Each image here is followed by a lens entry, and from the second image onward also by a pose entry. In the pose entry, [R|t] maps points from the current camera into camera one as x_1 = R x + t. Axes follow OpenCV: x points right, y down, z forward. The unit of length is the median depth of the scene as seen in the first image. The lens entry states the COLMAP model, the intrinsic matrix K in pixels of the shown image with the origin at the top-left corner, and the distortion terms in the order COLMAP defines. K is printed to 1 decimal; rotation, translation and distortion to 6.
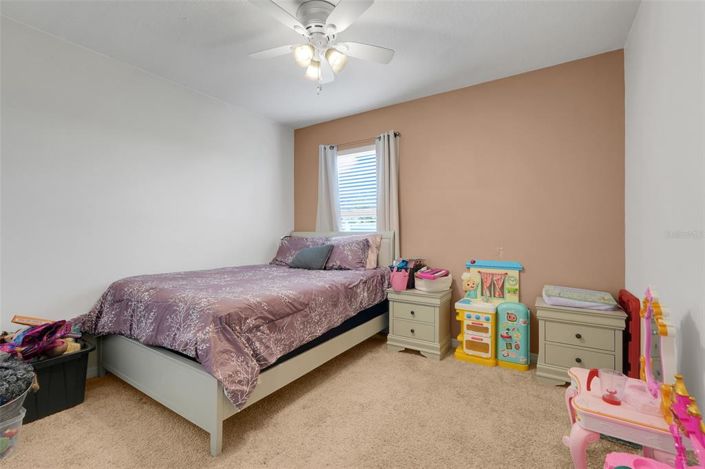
lens RADIAL K [[312.4, 0, 349.8], [0, 312.4, 233.4], [0, 0, 1]] dist [-0.001128, -0.000132]
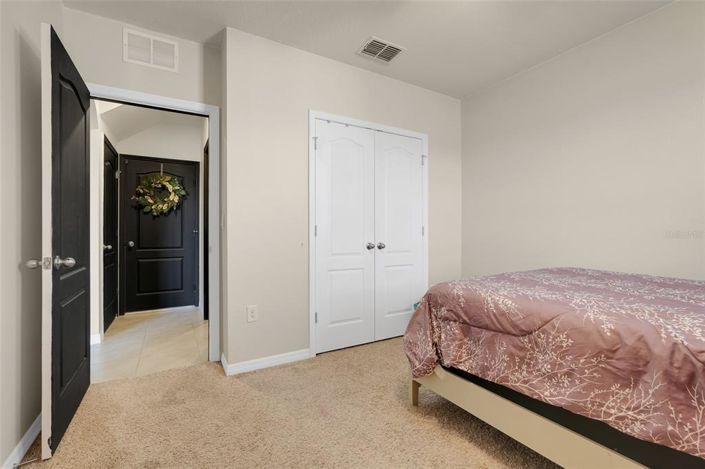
lens RADIAL K [[312.4, 0, 349.8], [0, 312.4, 233.4], [0, 0, 1]] dist [-0.001128, -0.000132]
pose [[-0.441118, 0.001252, -0.897448, 0.588964], [0.002229, 0.999997, 0.000300, 0.039245], [0.897447, -0.001868, -0.441119, 1.024196]]
